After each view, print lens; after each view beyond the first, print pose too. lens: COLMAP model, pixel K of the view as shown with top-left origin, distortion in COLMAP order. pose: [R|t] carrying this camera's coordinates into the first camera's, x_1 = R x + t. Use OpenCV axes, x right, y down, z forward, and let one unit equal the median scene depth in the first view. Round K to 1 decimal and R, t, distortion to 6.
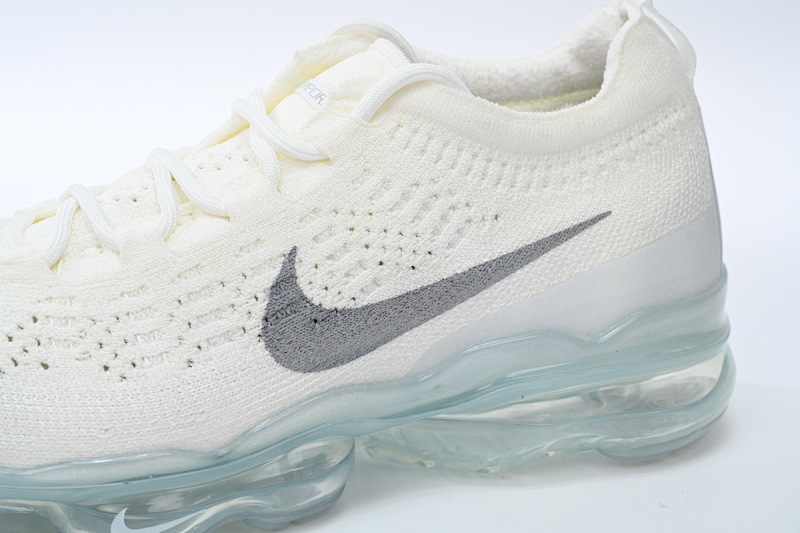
lens RADIAL K [[1468.9, 0, 402.1], [0, 1468.9, 262.9], [0, 0, 1]] dist [0.072042, 0.000000]
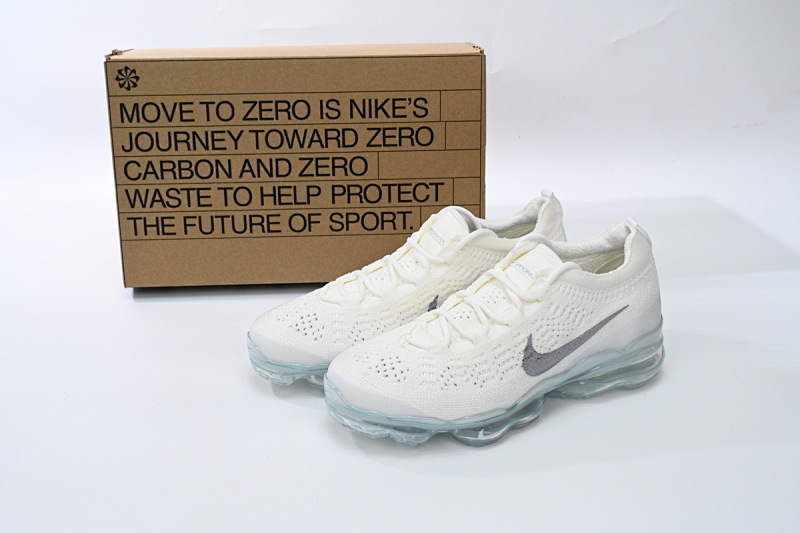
lens RADIAL K [[1003.8, 0, 398.0], [0, 1003.8, 270.0], [0, 0, 1]] dist [0.028645, 0.000000]
pose [[0.988713, -0.063684, 0.135615, -0.575720], [0.039343, 0.983759, 0.175130, -0.477164], [-0.144566, -0.167818, 0.975160, -0.829745]]
